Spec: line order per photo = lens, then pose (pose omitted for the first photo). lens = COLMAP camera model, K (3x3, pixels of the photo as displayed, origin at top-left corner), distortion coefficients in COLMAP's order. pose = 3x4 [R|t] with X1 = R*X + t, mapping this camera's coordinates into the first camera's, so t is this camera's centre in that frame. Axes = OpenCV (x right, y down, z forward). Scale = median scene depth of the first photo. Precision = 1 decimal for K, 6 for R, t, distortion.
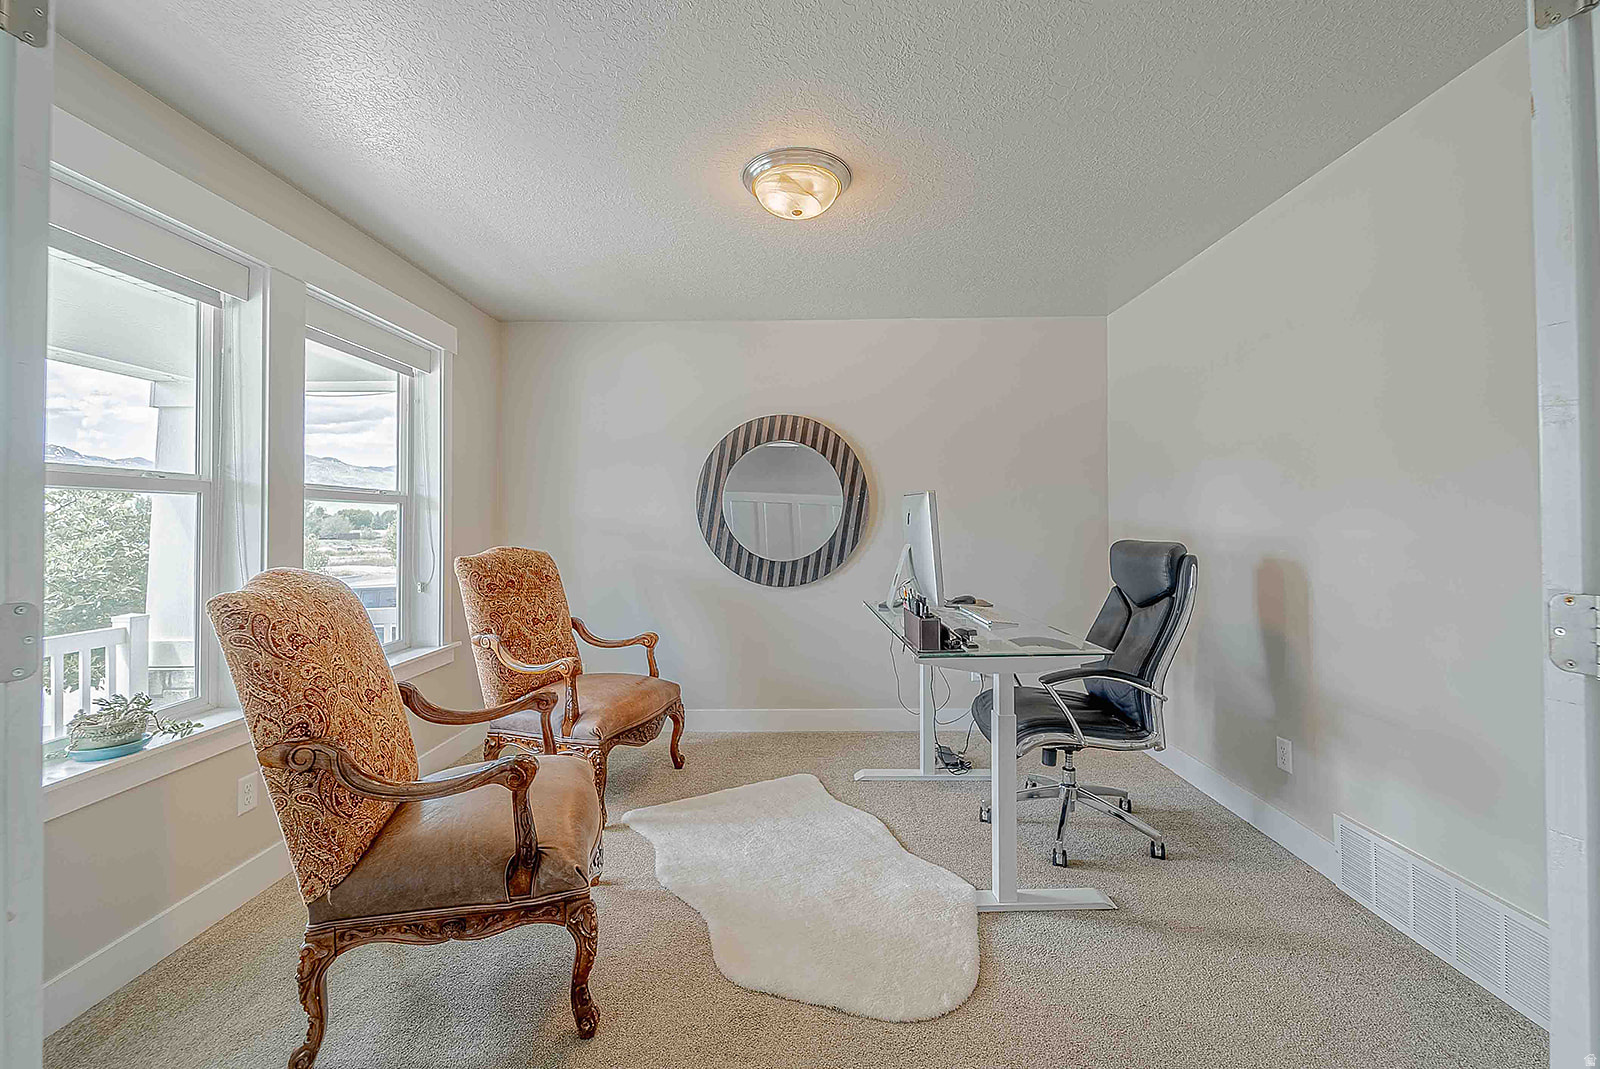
lens RADIAL K [[655.9, 0, 800.0], [0, 655.9, 516.7], [0, 0, 1]] dist [0.005435, -0.000337]
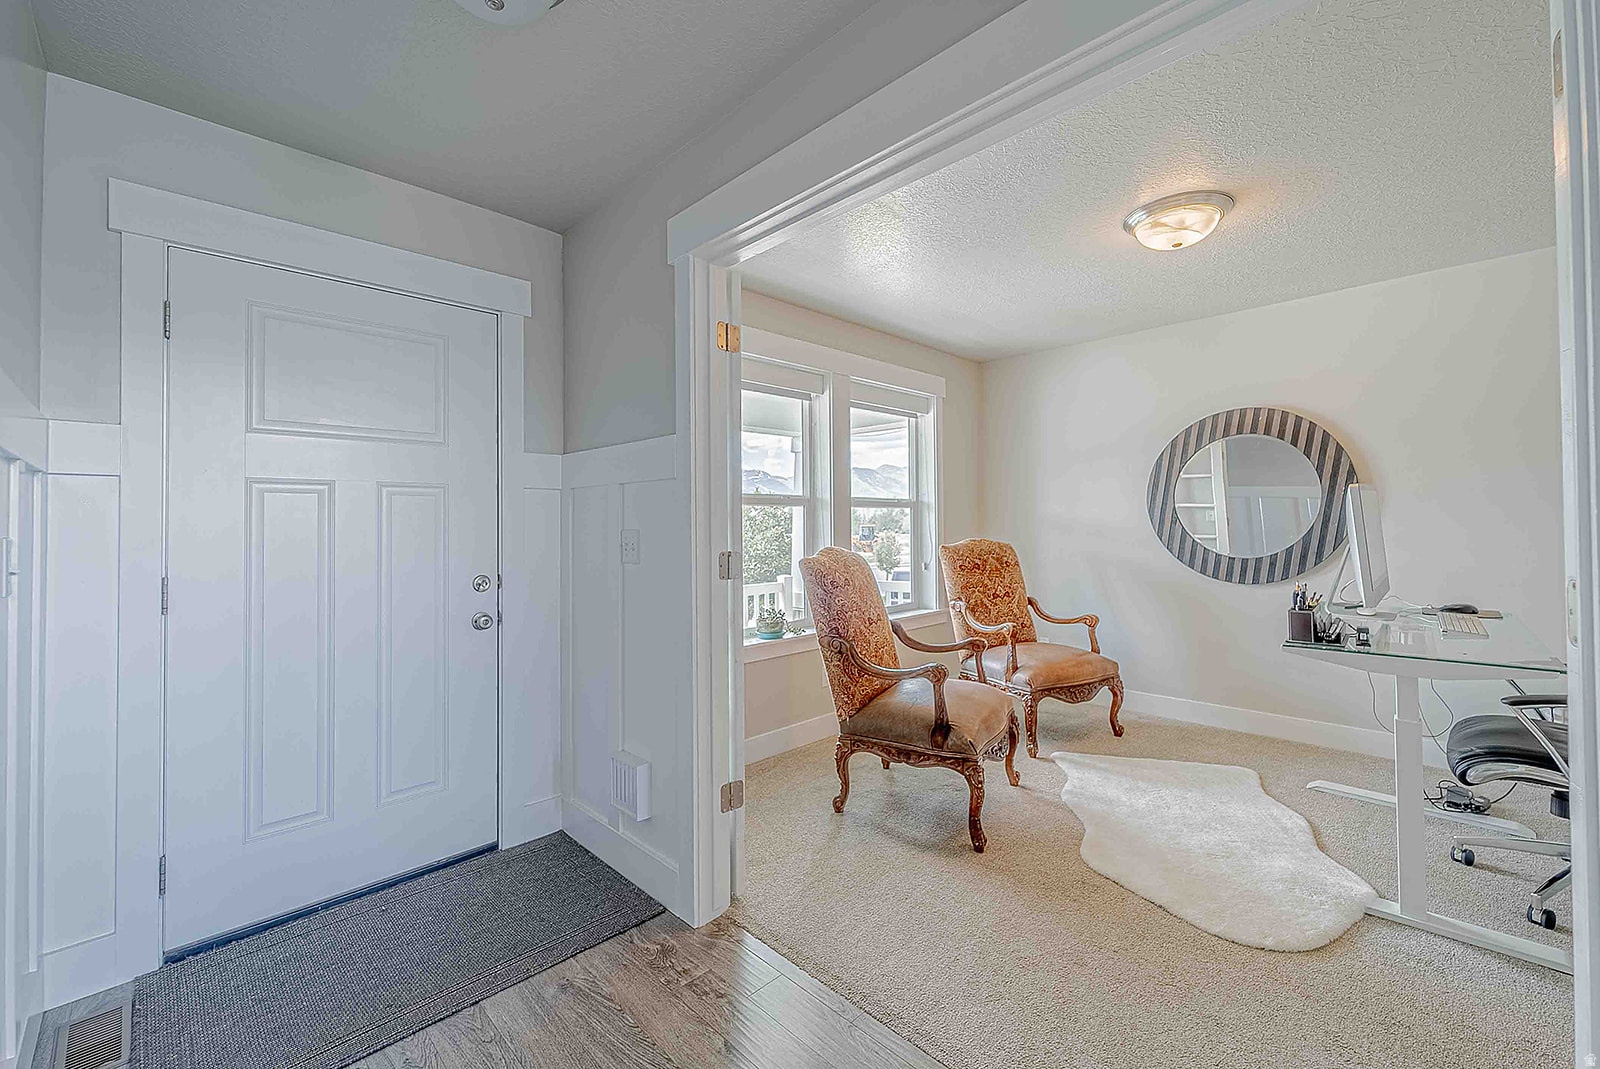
lens RADIAL K [[655.4, 0, 800.5], [0, 655.4, 513.7], [0, 0, 1]] dist [0.003794, -0.002372]
pose [[0.708881, -0.013033, -0.705207, 0.280170], [0.014392, 0.999888, -0.004013, -0.005132], [0.705181, -0.007305, 0.708990, -0.226712]]
